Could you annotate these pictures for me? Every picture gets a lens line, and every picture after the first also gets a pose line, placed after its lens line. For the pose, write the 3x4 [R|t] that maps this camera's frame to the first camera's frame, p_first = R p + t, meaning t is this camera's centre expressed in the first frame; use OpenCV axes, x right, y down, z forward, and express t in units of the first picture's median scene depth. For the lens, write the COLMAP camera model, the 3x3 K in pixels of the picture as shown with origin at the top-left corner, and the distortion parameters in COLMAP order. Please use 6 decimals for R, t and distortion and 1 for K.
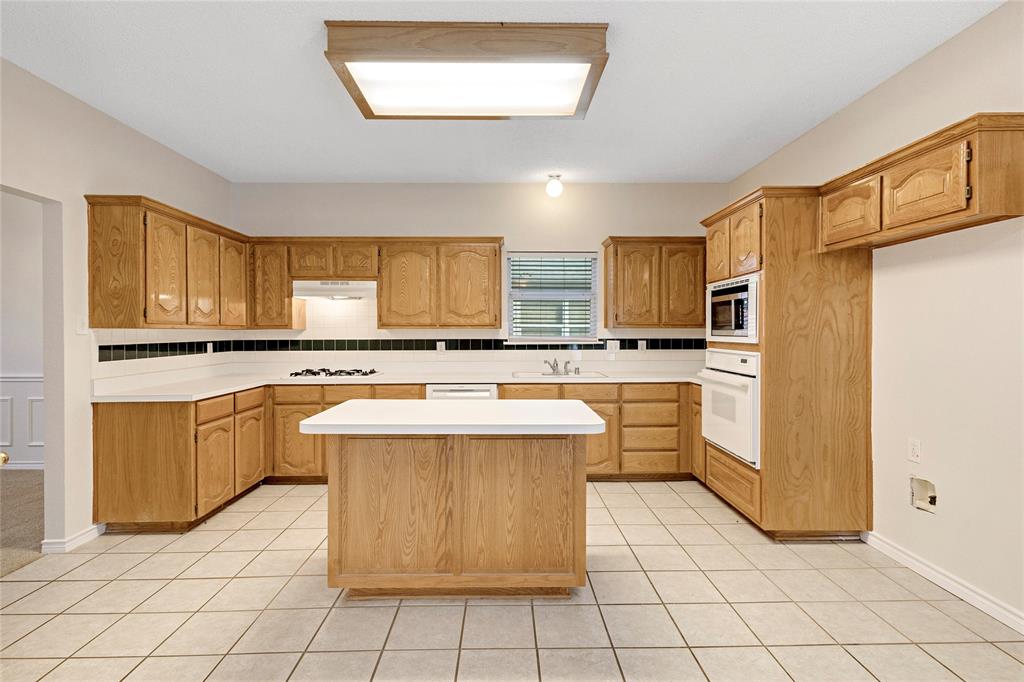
lens RADIAL K [[473.3, 0, 531.0], [0, 473.3, 332.2], [0, 0, 1]] dist [0.011304, -0.000620]
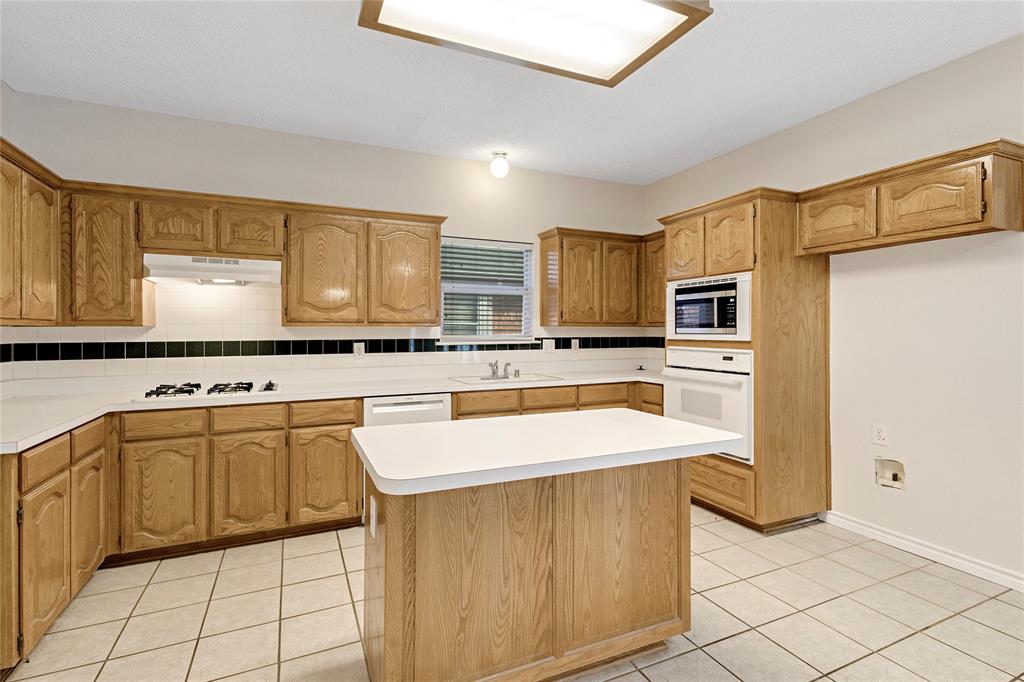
lens RADIAL K [[473.3, 0, 522.8], [0, 473.3, 327.5], [0, 0, 1]] dist [0.011304, -0.000620]
pose [[0.926031, 0.002262, 0.377440, -0.296030], [0.001382, 0.999955, -0.009382, 0.003145], [-0.377445, 0.009210, 0.925986, 0.199692]]
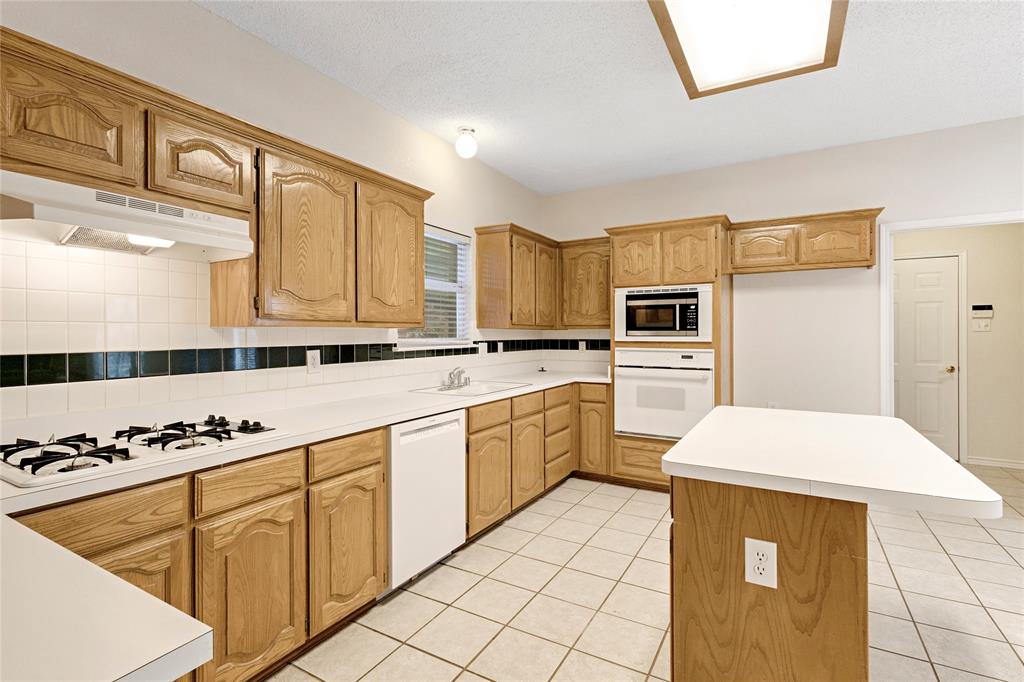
lens RADIAL K [[473.3, 0, 528.7], [0, 473.3, 331.0], [0, 0, 1]] dist [0.011304, -0.000620]
pose [[0.540811, 0.003975, 0.841135, -0.656253], [0.002484, 0.999977, -0.006323, 0.002122], [-0.841141, 0.005509, 0.540788, 0.608798]]
